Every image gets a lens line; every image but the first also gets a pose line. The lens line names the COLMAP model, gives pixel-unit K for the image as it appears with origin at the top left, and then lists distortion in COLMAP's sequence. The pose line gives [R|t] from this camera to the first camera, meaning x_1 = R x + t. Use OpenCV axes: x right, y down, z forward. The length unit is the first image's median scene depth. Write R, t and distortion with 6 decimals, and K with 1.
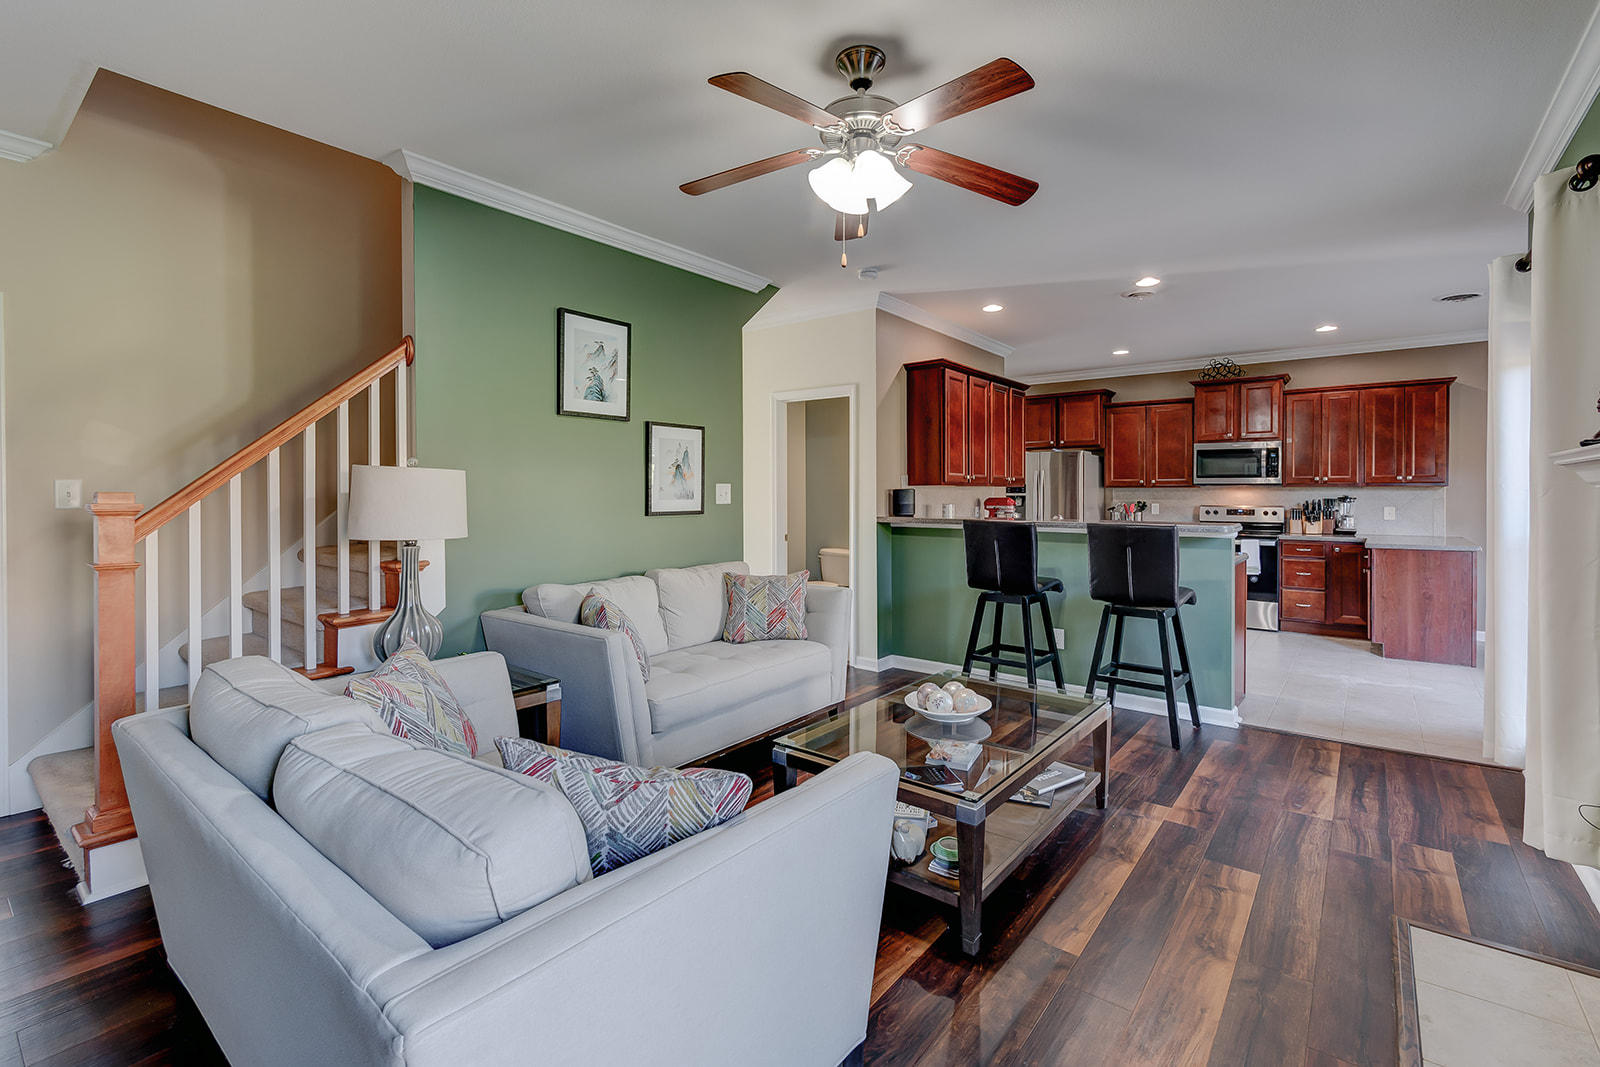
lens RADIAL K [[731.1, 0, 803.3], [0, 731.1, 497.5], [0, 0, 1]] dist [-0.000551, 0.000017]
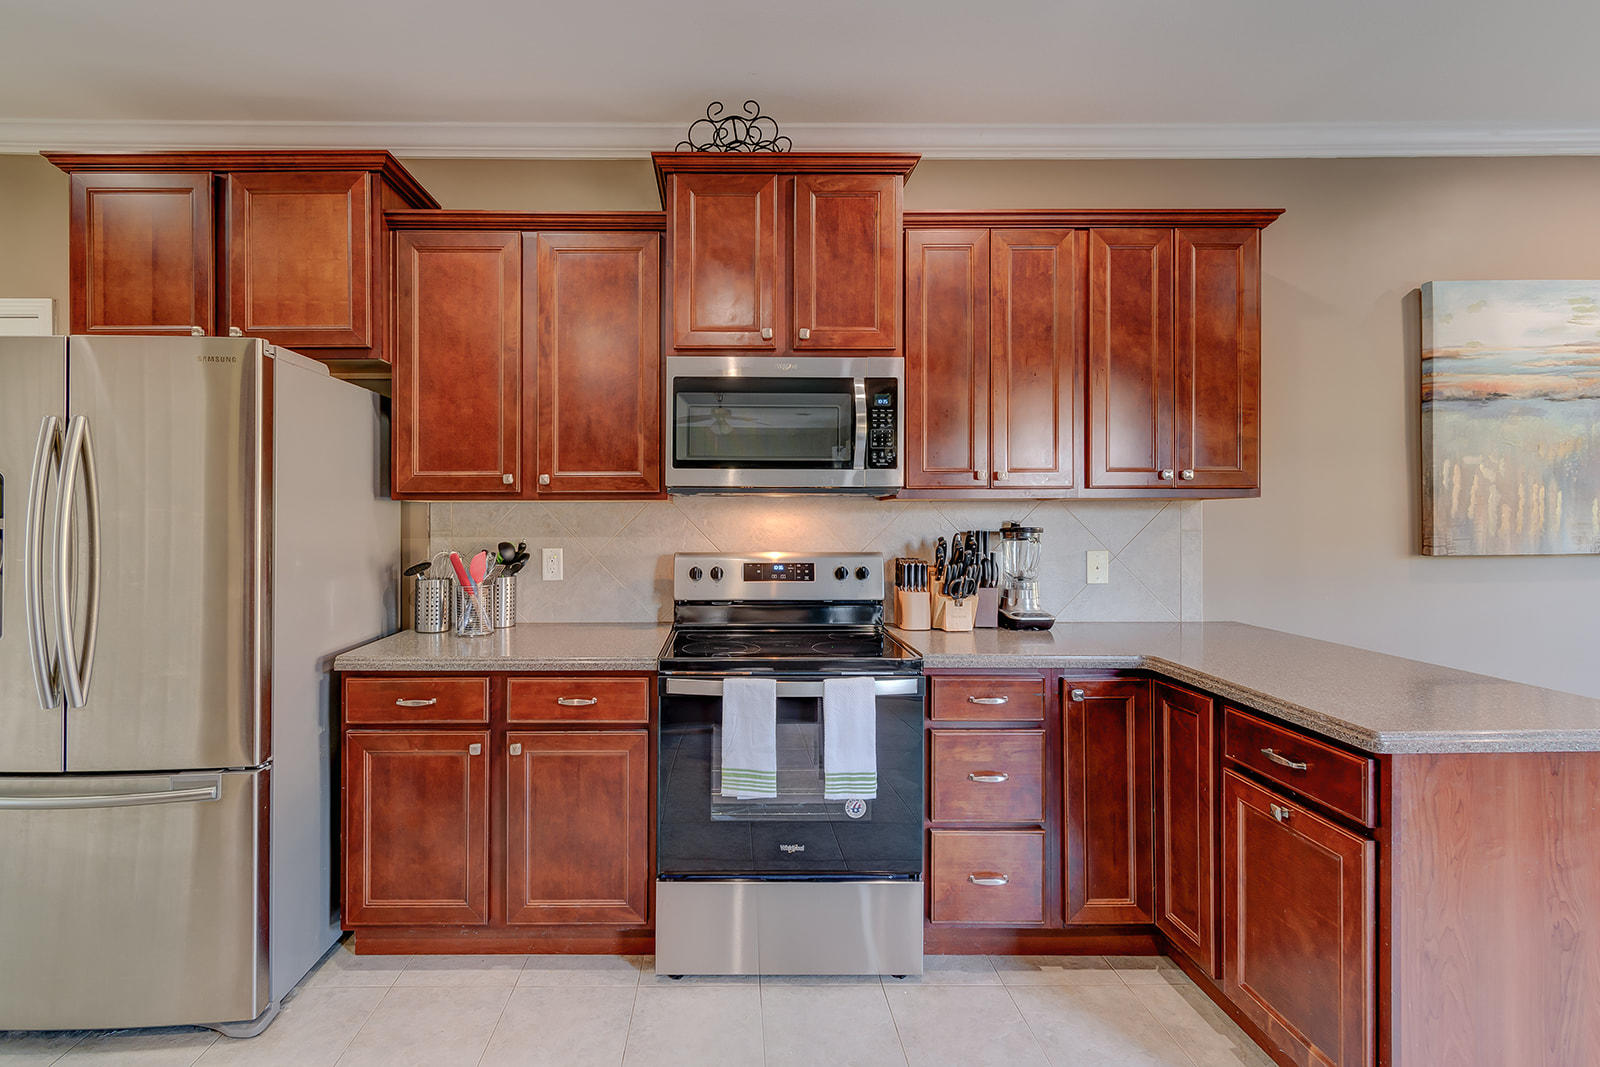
lens RADIAL K [[734.2, 0, 740.3], [0, 734.2, 513.0], [0, 0, 1]] dist [0.001431, 0.000285]
pose [[0.776460, 0.001412, 0.630165, 0.384717], [0.005374, 0.999946, -0.008863, -0.005122], [-0.630143, 0.010268, 0.776411, 0.783066]]
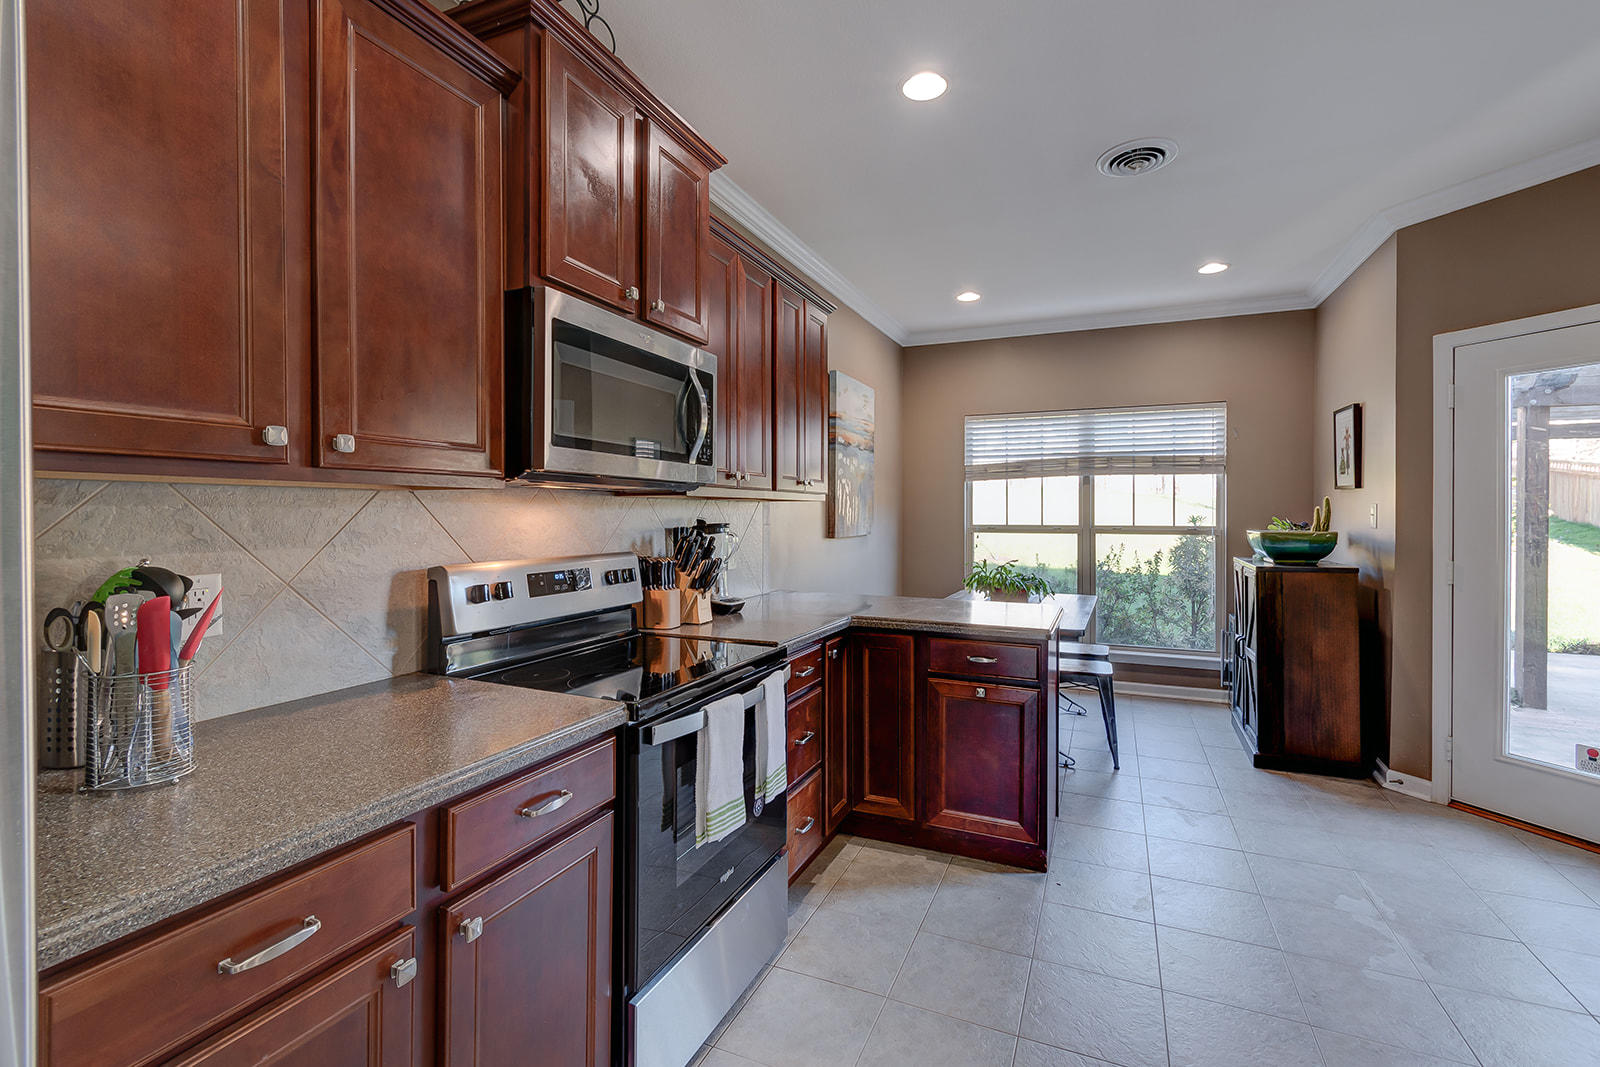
lens RADIAL K [[713.9, 0, 813.9], [0, 713.9, 515.5], [0, 0, 1]] dist [0.001522, 0.000251]
pose [[-0.274056, -0.006155, 0.961694, 0.326061], [-0.000861, 0.999981, 0.006155, -0.007435], [-0.961713, 0.000858, -0.274056, 1.038609]]
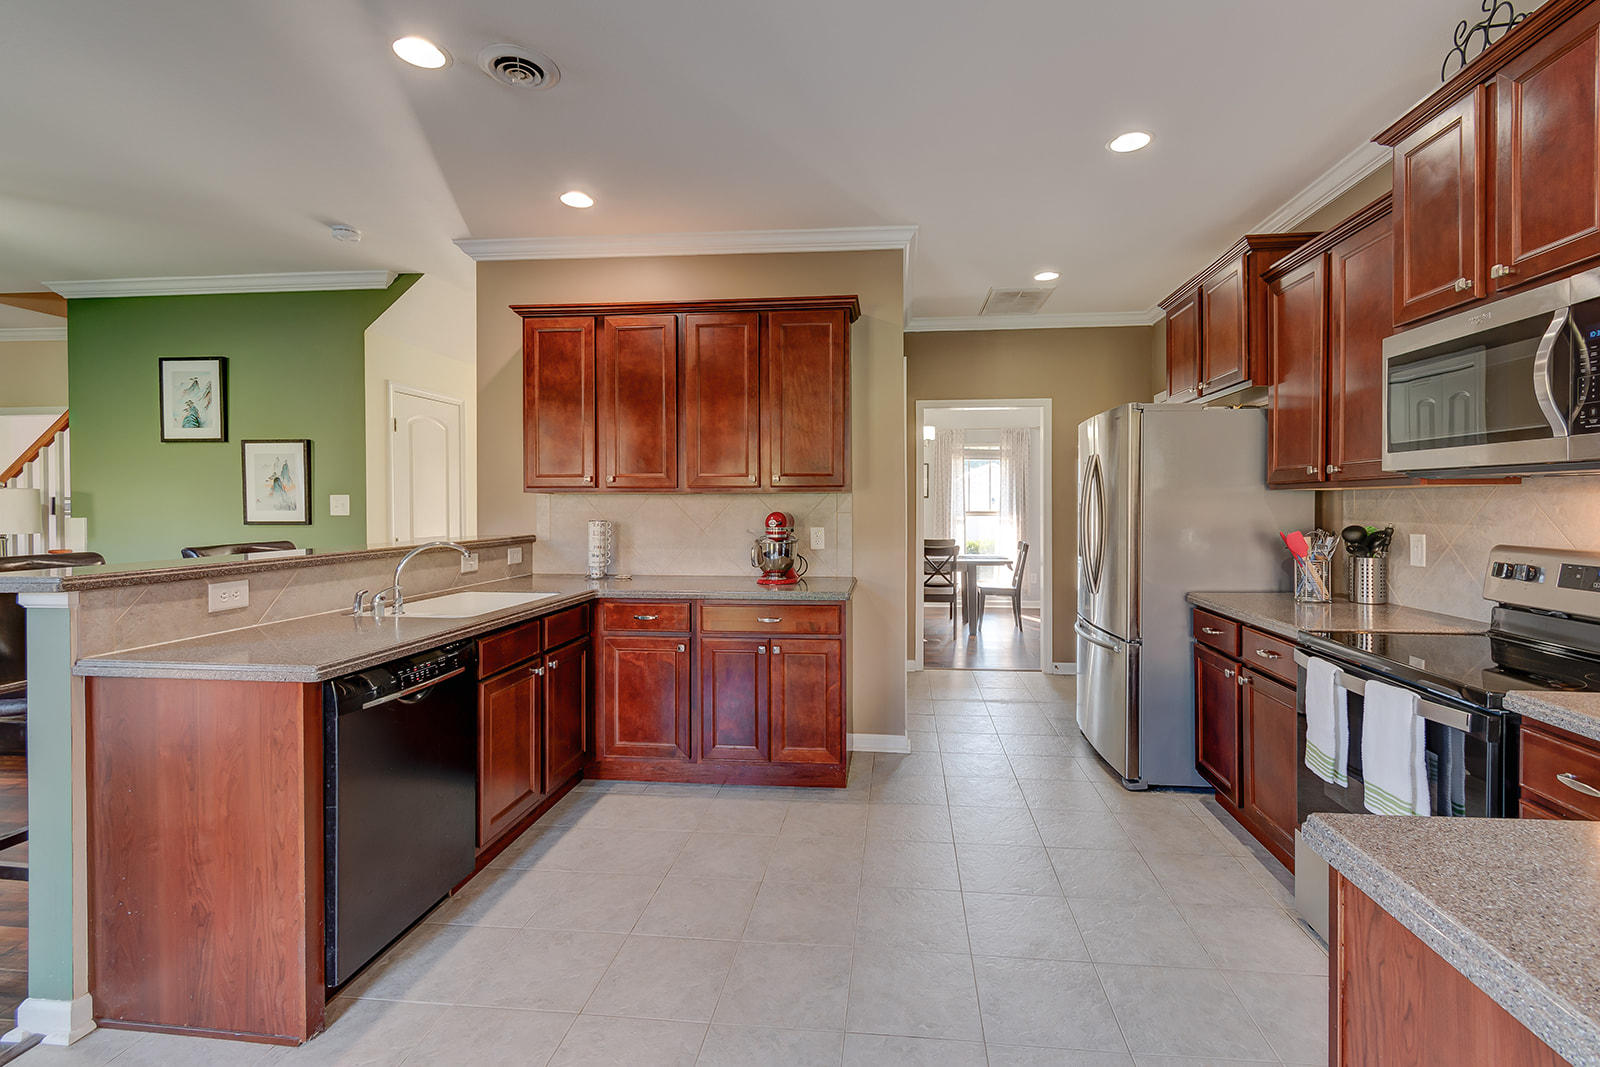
lens RADIAL K [[713.9, 0, 813.9], [0, 713.9, 515.5], [0, 0, 1]] dist [0.001522, 0.000251]
pose [[0.537250, 0.013761, -0.843311, 0.695951], [-0.003352, 0.999894, 0.014181, -0.004575], [0.843416, -0.004792, 0.537239, 0.679276]]
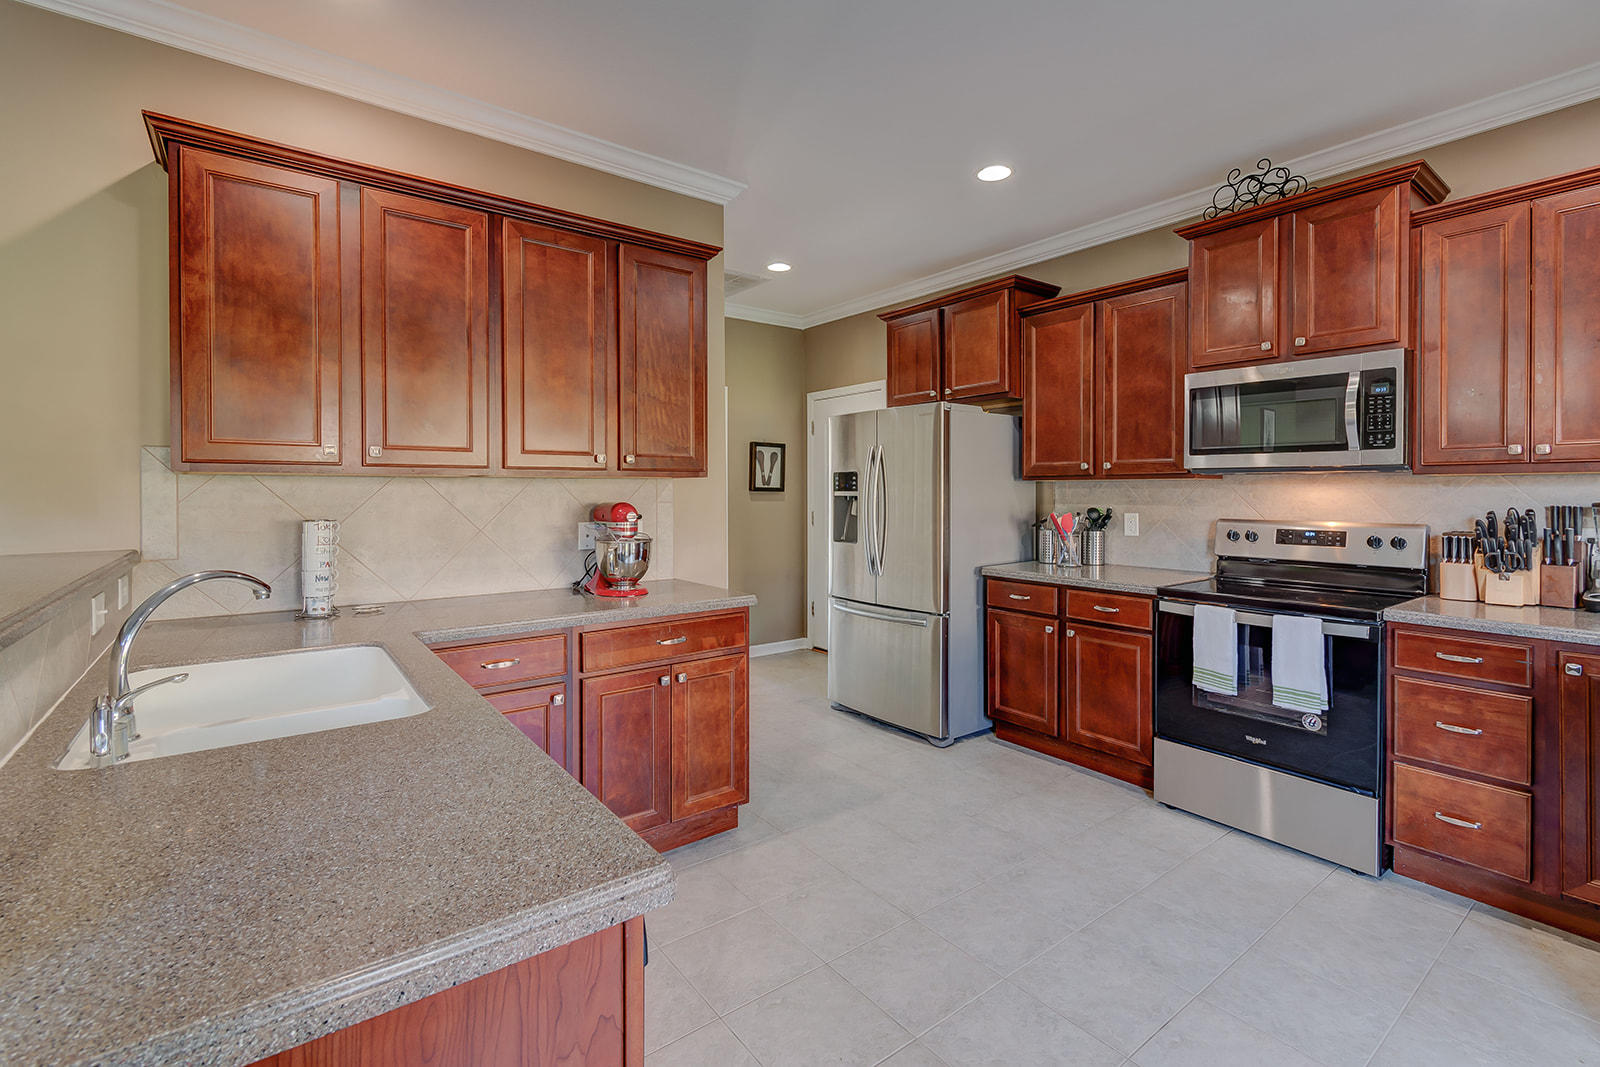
lens RADIAL K [[719.9, 0, 800.0], [0, 719.9, 500.6], [0, 0, 1]] dist [0.001041, -0.000313]
pose [[0.968648, 0.002537, -0.248424, 0.446154], [-0.000479, 0.999965, 0.008341, -0.004114], [0.248436, -0.007960, 0.968615, 0.568990]]
